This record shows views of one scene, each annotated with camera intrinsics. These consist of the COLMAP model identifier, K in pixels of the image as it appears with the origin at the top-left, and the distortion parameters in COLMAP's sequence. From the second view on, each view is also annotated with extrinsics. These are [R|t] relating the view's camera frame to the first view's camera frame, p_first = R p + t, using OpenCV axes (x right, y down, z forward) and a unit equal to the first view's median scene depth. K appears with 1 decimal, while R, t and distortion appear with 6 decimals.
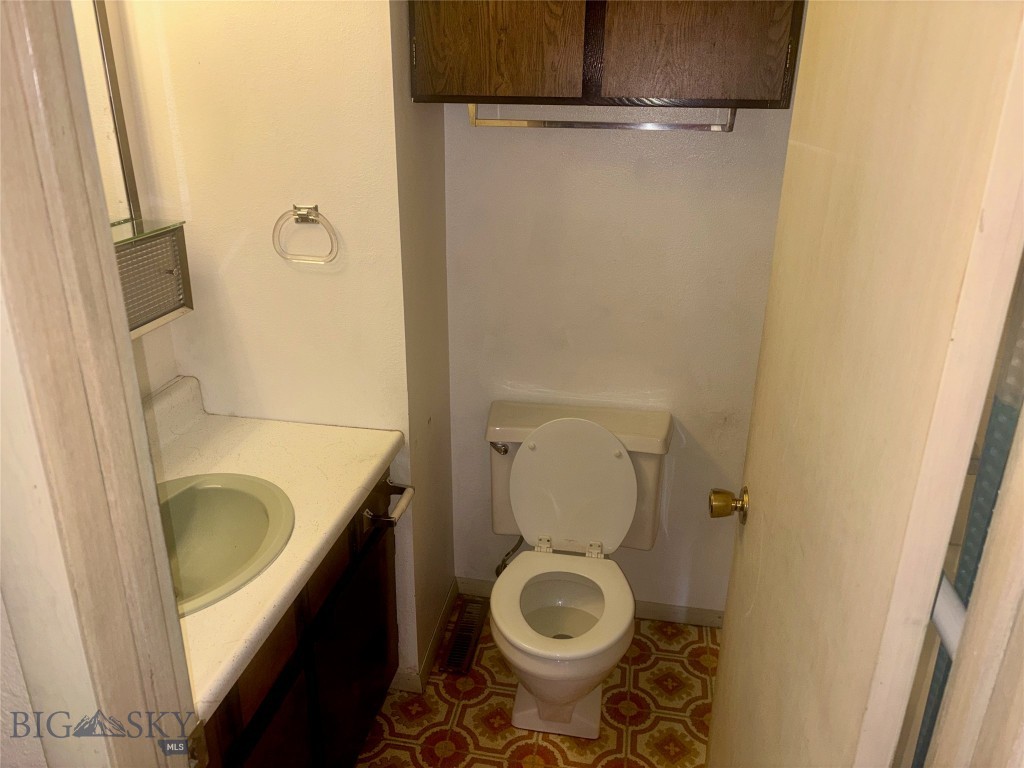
lens RADIAL K [[770.0, 0, 509.2], [0, 770.0, 380.0], [0, 0, 1]] dist [0.050632, -0.054413]
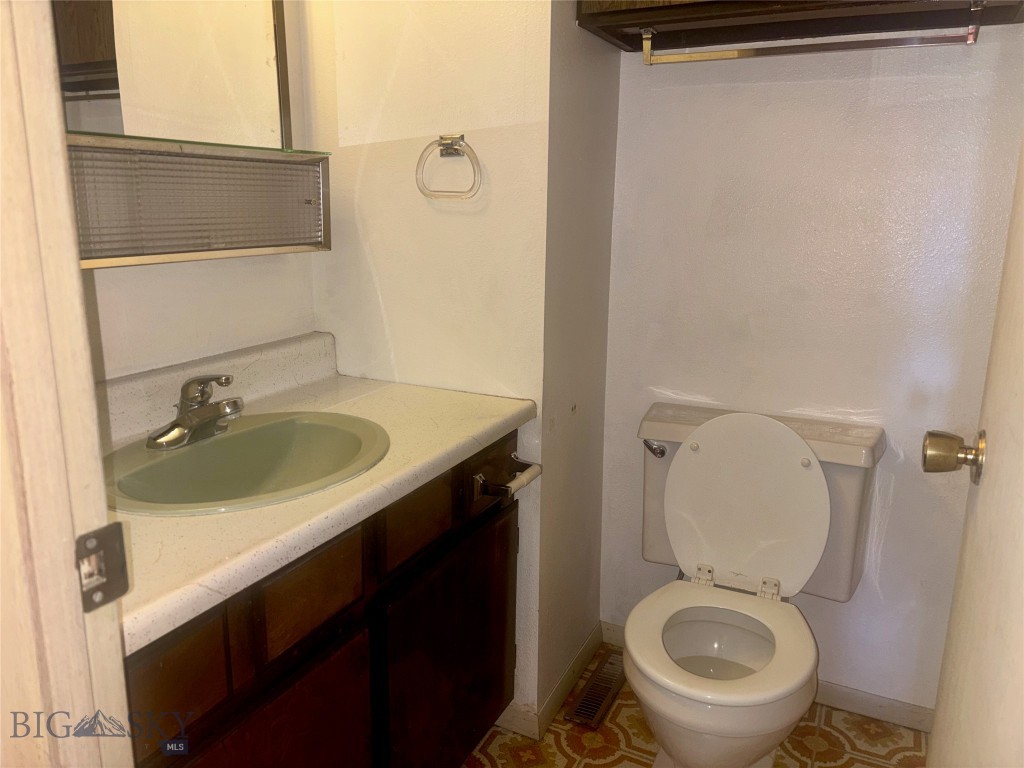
lens RADIAL K [[770.0, 0, 513.0], [0, 770.0, 384.7], [0, 0, 1]] dist [0.050632, -0.054413]
pose [[0.962007, 0.063315, -0.265582, 0.056821], [-0.101649, 0.985867, -0.133166, 0.147791], [0.253398, 0.155102, 0.954847, 0.152399]]
